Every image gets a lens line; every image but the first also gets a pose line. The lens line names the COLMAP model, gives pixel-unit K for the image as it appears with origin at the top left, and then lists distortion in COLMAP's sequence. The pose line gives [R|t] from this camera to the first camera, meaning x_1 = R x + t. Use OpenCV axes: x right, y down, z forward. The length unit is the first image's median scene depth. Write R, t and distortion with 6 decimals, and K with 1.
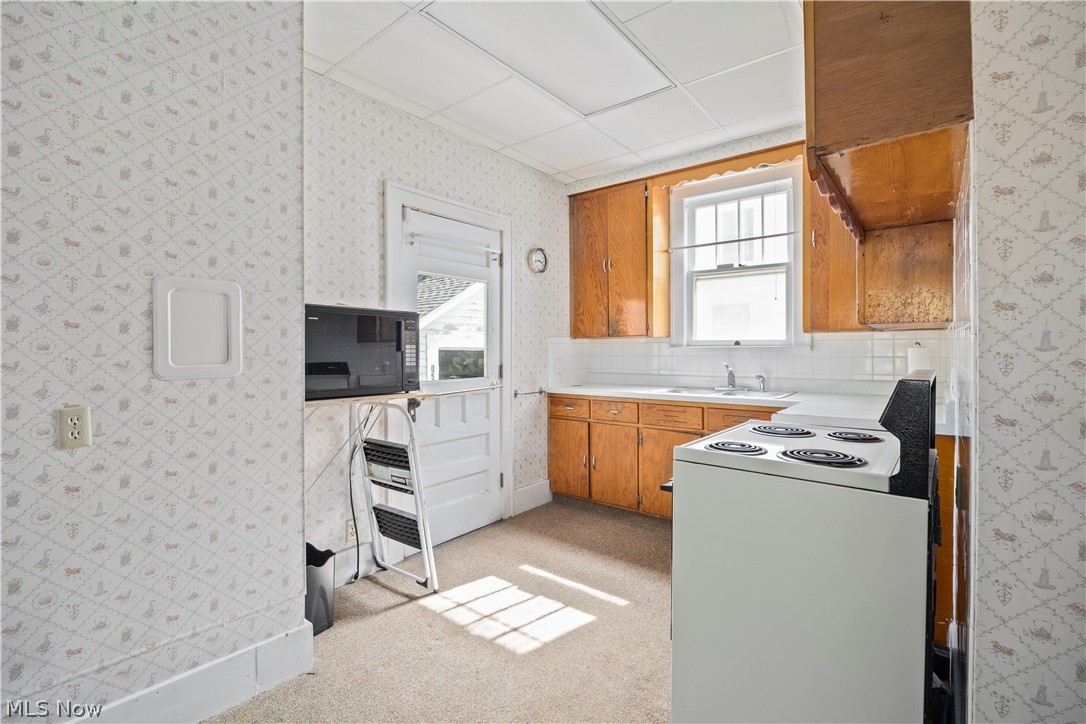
lens RADIAL K [[485.6, 0, 548.1], [0, 485.6, 353.4], [0, 0, 1]] dist [-0.016627, 0.000784]
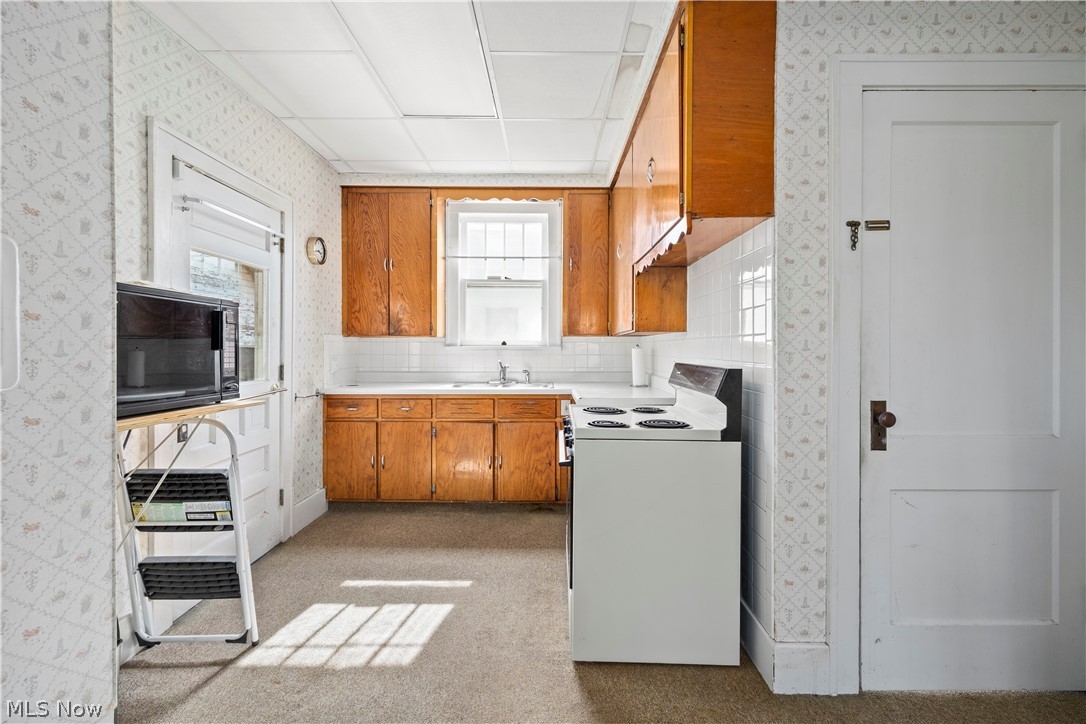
lens RADIAL K [[452.7, 0, 545.0], [0, 452.7, 350.4], [0, 0, 1]] dist [0.004453, -0.000626]
pose [[0.786656, 0.001999, 0.617388, -0.237210], [-0.000177, 0.999995, -0.003012, -0.000637], [-0.617391, 0.002260, 0.786653, 0.068553]]
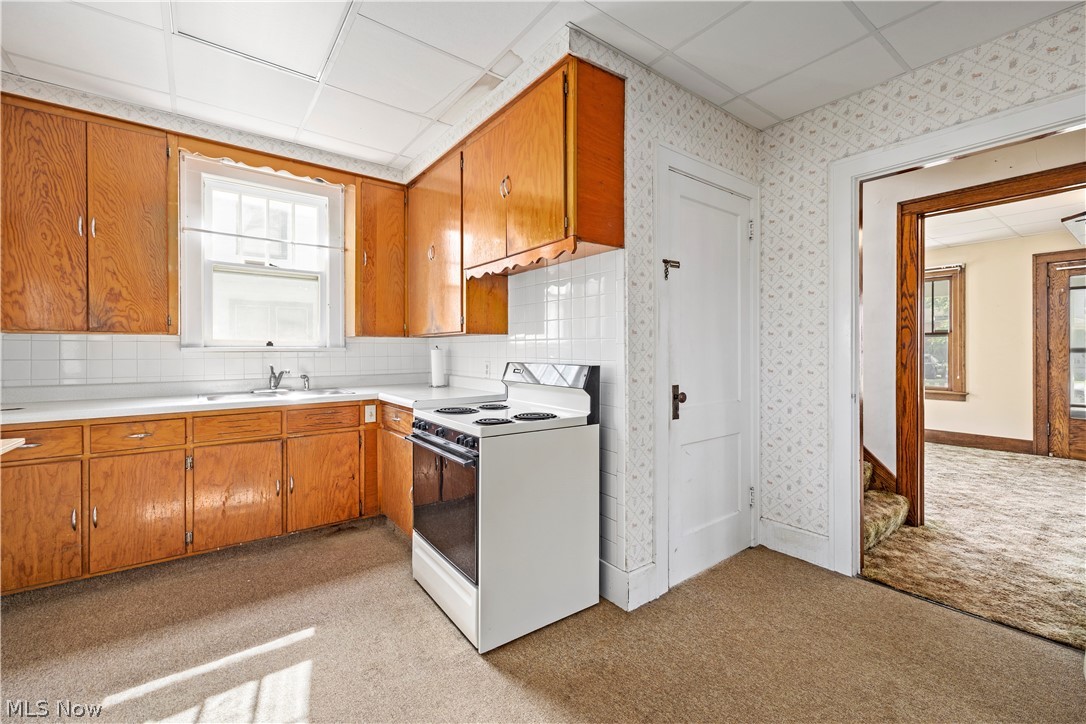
lens RADIAL K [[452.7, 0, 540.6], [0, 452.7, 350.3], [0, 0, 1]] dist [0.004453, -0.000626]
pose [[0.251983, 0.000357, 0.967732, -0.393237], [0.007165, 0.999972, -0.002235, -0.002317], [-0.967705, 0.007497, 0.251973, 0.258541]]
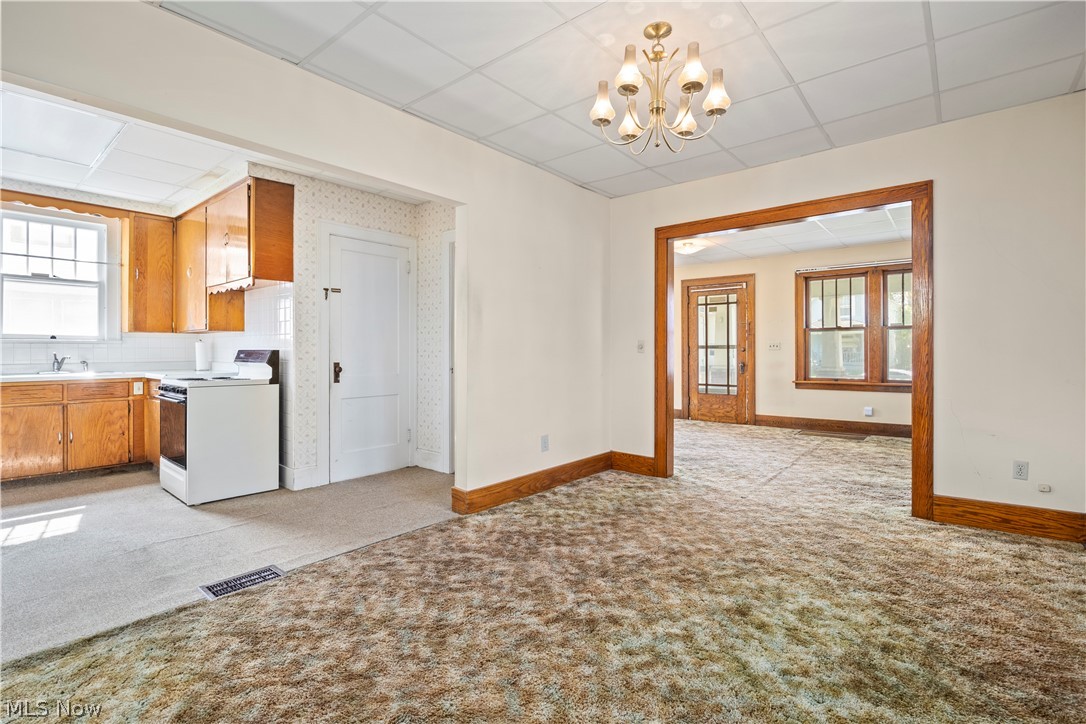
lens RADIAL K [[506.9, 0, 540.6], [0, 506.9, 349.6], [0, 0, 1]] dist [-0.017126, 0.000446]
pose [[0.020164, 0.003972, 0.999789, -0.976071], [0.006997, 0.999967, -0.004114, 0.027929], [-0.999772, 0.007079, 0.020136, -0.335207]]
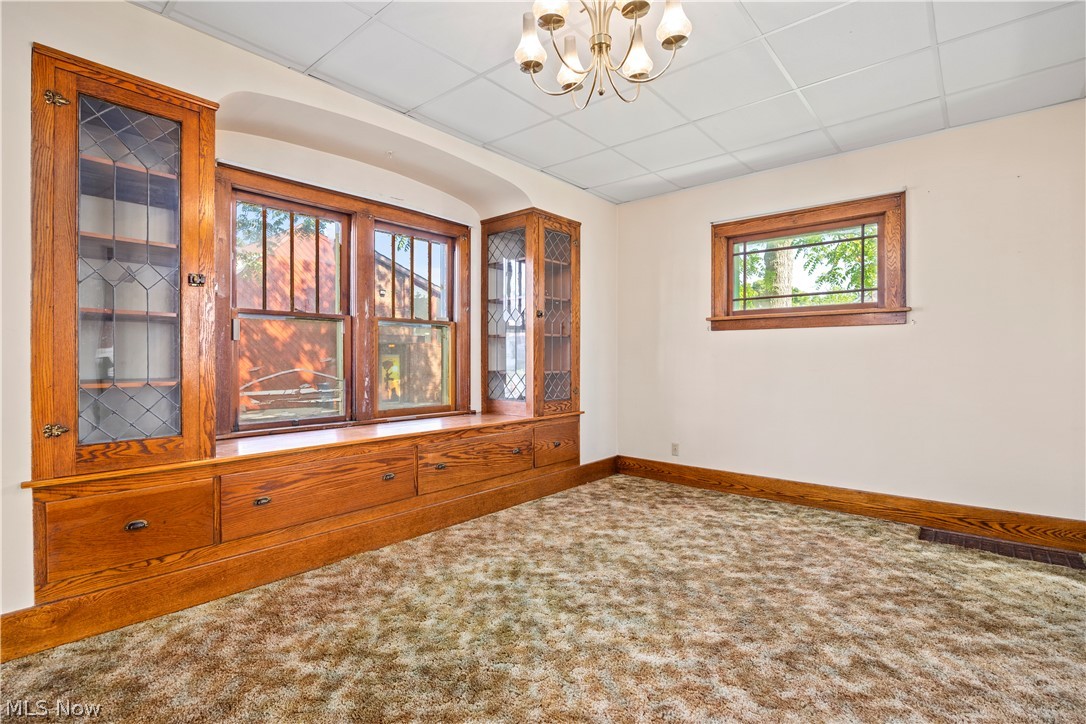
lens RADIAL K [[506.9, 0, 538.0], [0, 506.9, 360.6], [0, 0, 1]] dist [-0.017126, 0.000446]
pose [[-0.041475, 0.005869, -0.999122, 0.273574], [-0.003655, 0.999975, 0.006026, 0.029771], [0.999133, 0.003902, -0.041453, -0.528740]]
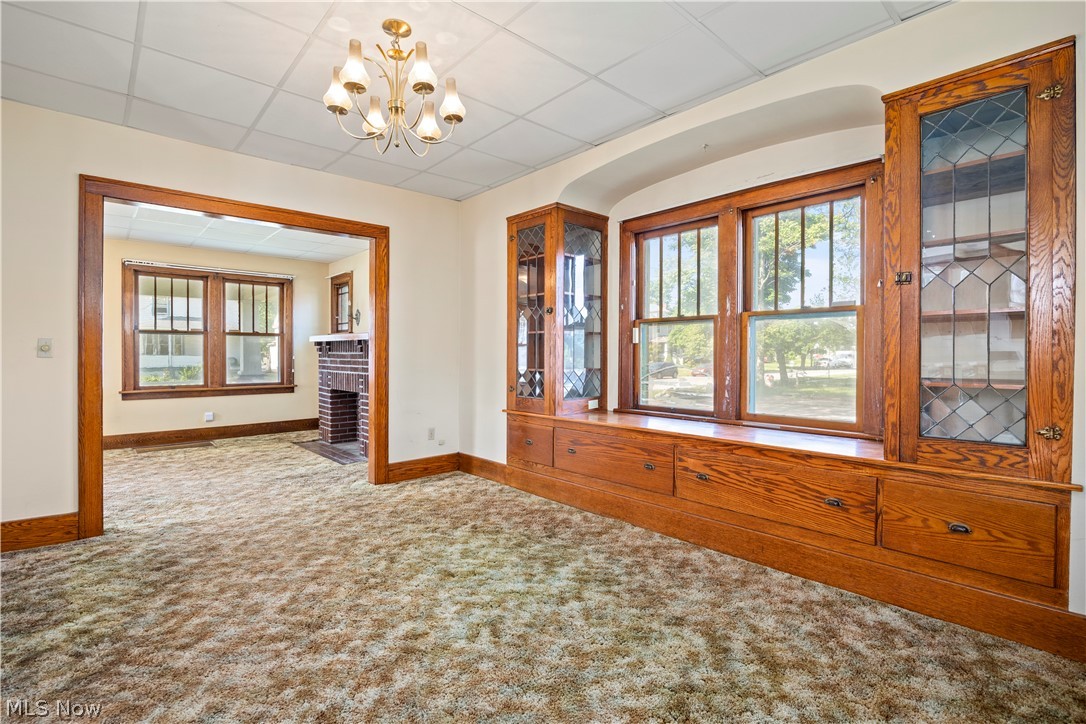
lens RADIAL K [[506.9, 0, 548.5], [0, 506.9, 359.7], [0, 0, 1]] dist [-0.017126, 0.000446]
pose [[-0.988065, -0.001372, 0.154030, -0.584730], [0.000376, 0.999936, 0.011318, 0.026873], [-0.154035, 0.011241, -0.988001, 0.165819]]
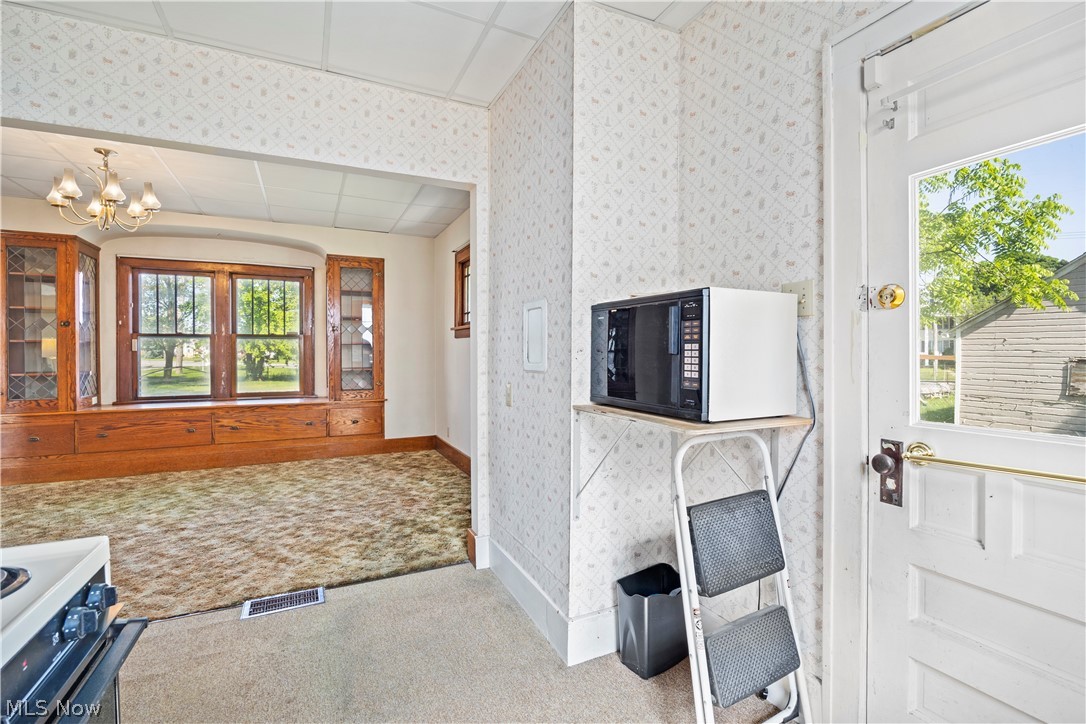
lens RADIAL K [[485.6, 0, 539.7], [0, 485.6, 358.2], [0, 0, 1]] dist [-0.016627, 0.000784]
pose [[-0.430632, 0.015893, -0.902388, 0.245874], [-0.001932, 0.999826, 0.018531, -0.007022], [0.902525, 0.009723, -0.430527, 0.773653]]
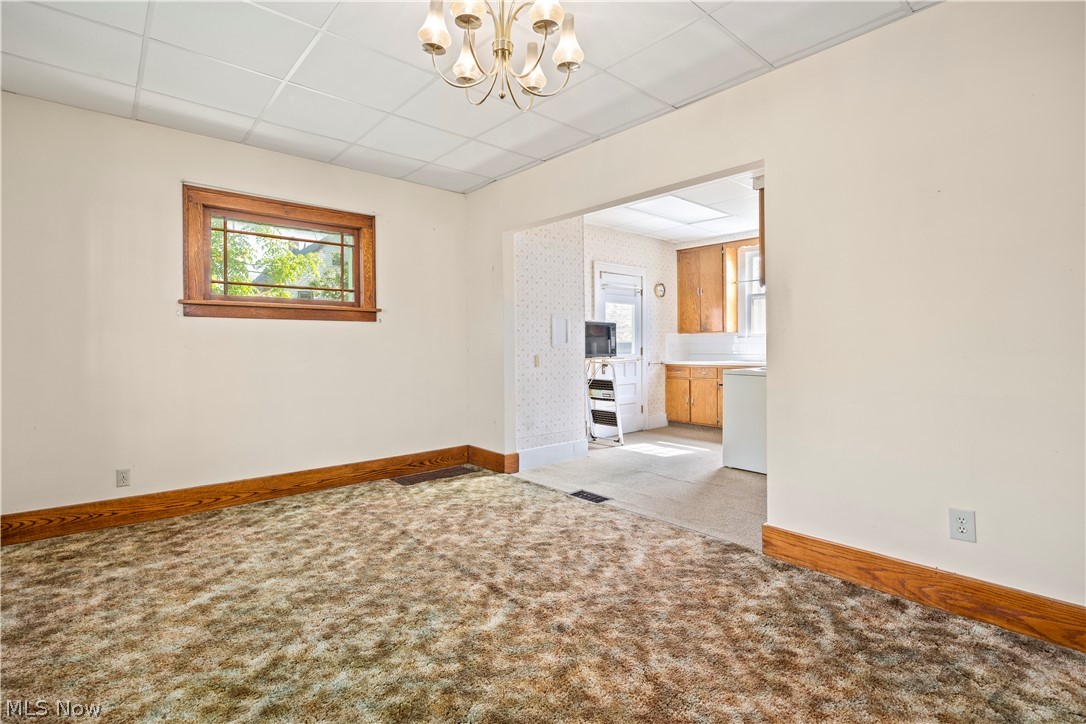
lens RADIAL K [[506.9, 0, 551.8], [0, 506.9, 354.5], [0, 0, 1]] dist [-0.017126, 0.000446]
pose [[0.986899, -0.001060, -0.161339, -0.129387], [0.002849, 0.999937, 0.010860, 0.028618], [0.161317, -0.011177, 0.986839, -1.034949]]
